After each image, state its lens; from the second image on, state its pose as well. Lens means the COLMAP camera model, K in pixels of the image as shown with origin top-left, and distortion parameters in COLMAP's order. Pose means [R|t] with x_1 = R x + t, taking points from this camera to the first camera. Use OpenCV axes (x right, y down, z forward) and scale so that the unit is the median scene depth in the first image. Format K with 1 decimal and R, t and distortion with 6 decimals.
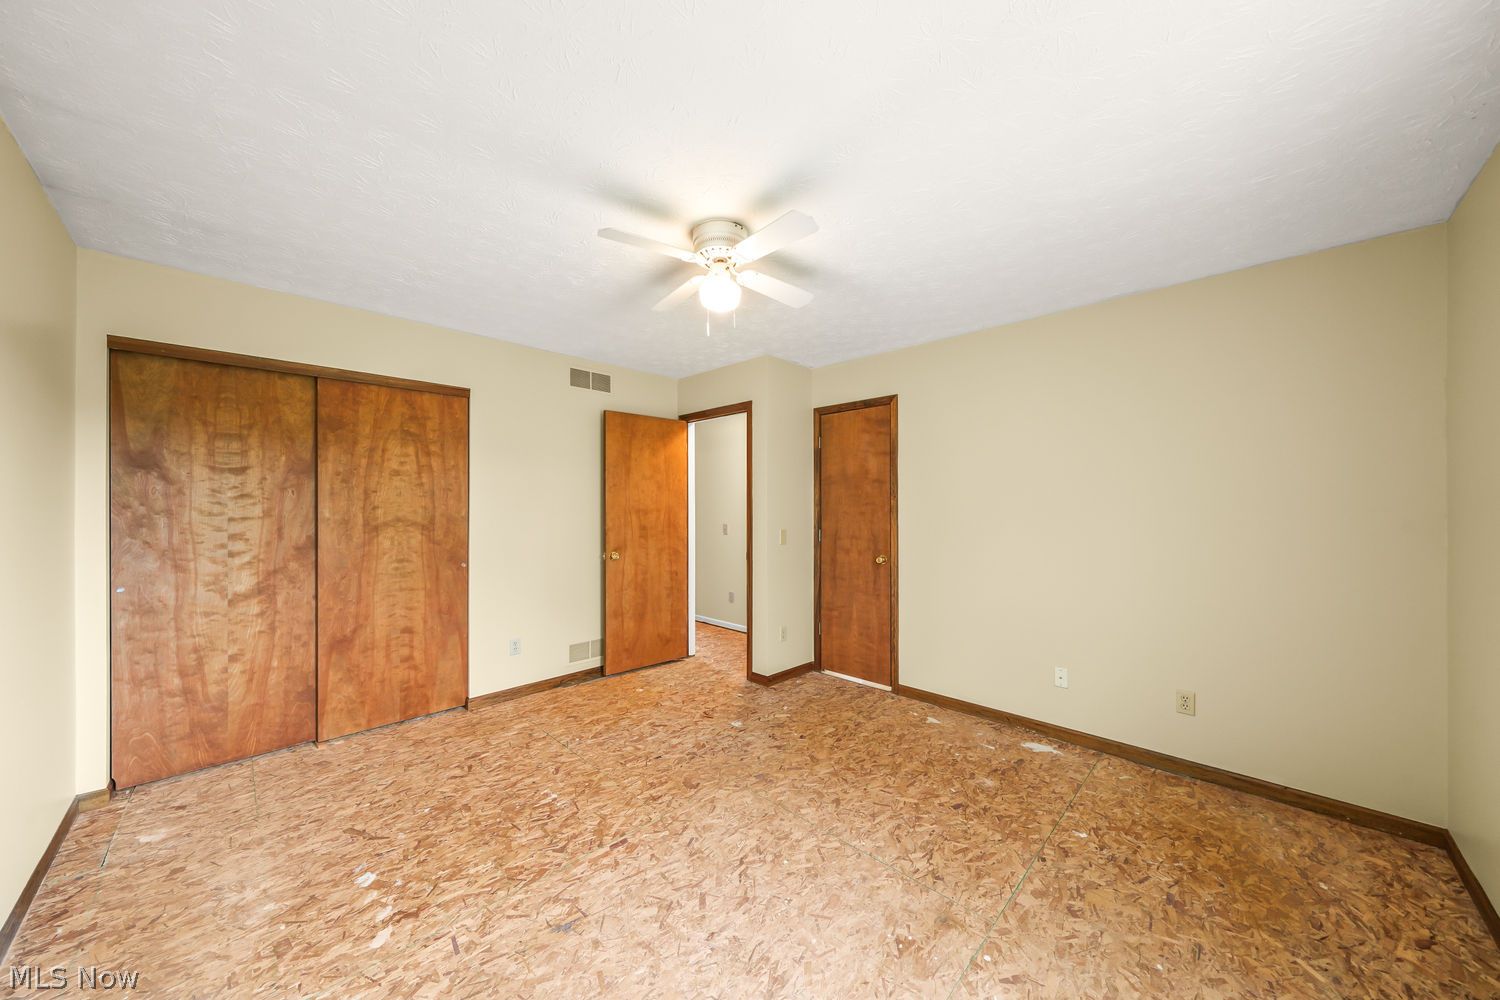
lens RADIAL K [[514.6, 0, 744.7], [0, 514.6, 505.5], [0, 0, 1]] dist [-0.005883, -0.000132]
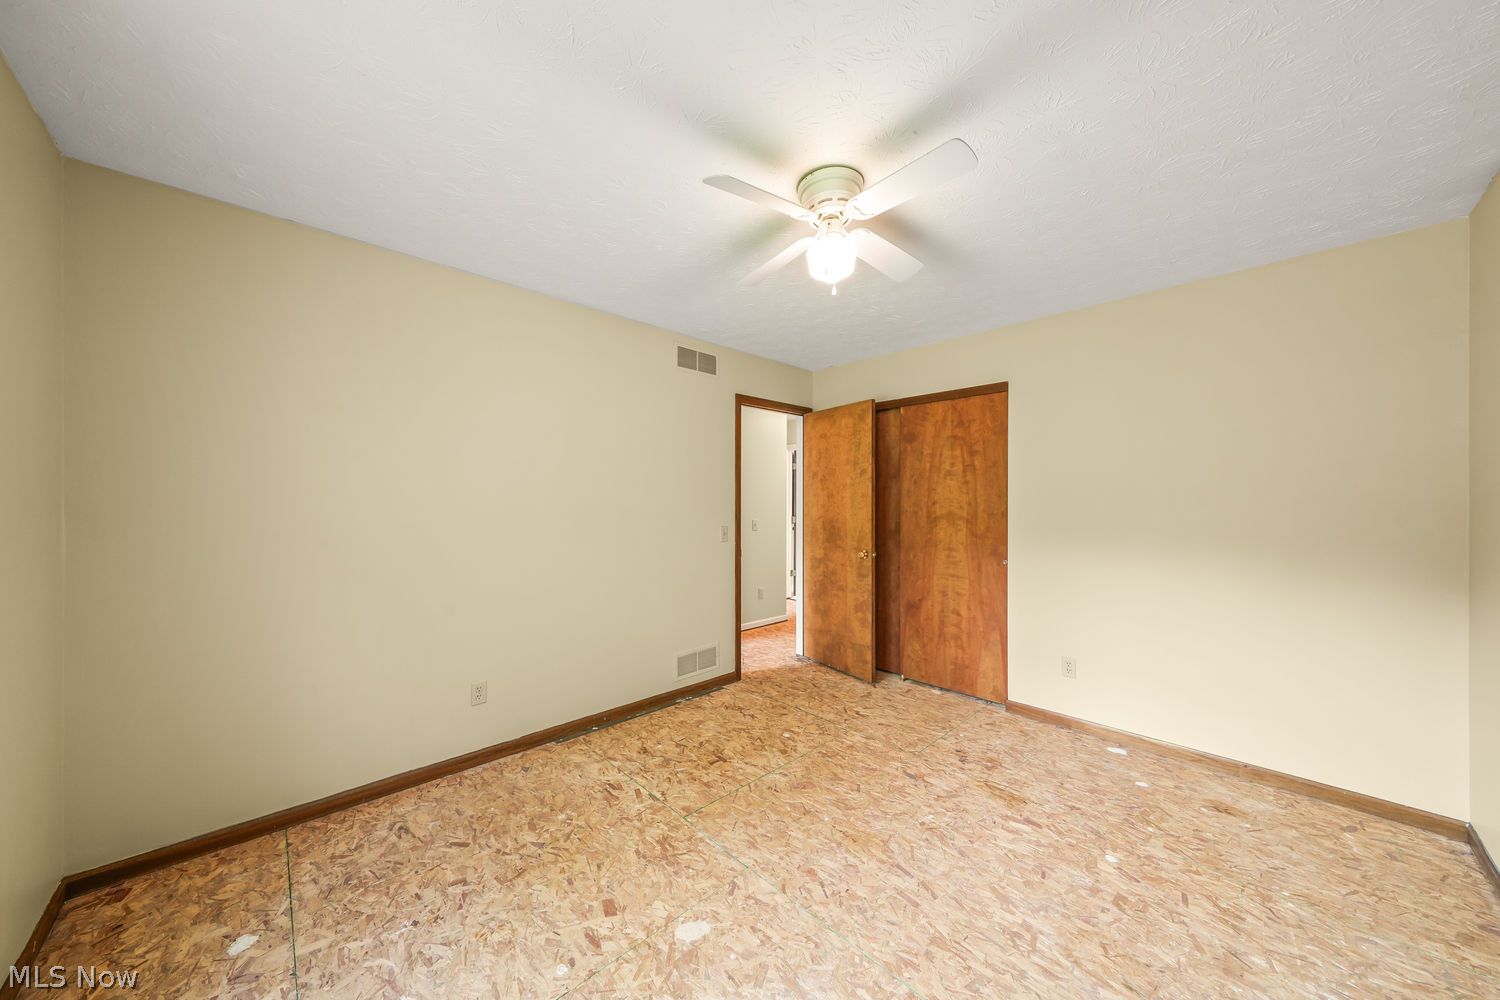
lens RADIAL K [[514.6, 0, 744.7], [0, 514.6, 505.5], [0, 0, 1]] dist [-0.005883, -0.000132]
pose [[-0.024363, 0.007414, -0.999676, 0.480521], [-0.001261, 0.999971, 0.007447, 0.001072], [0.999702, 0.001442, -0.024353, 0.559479]]
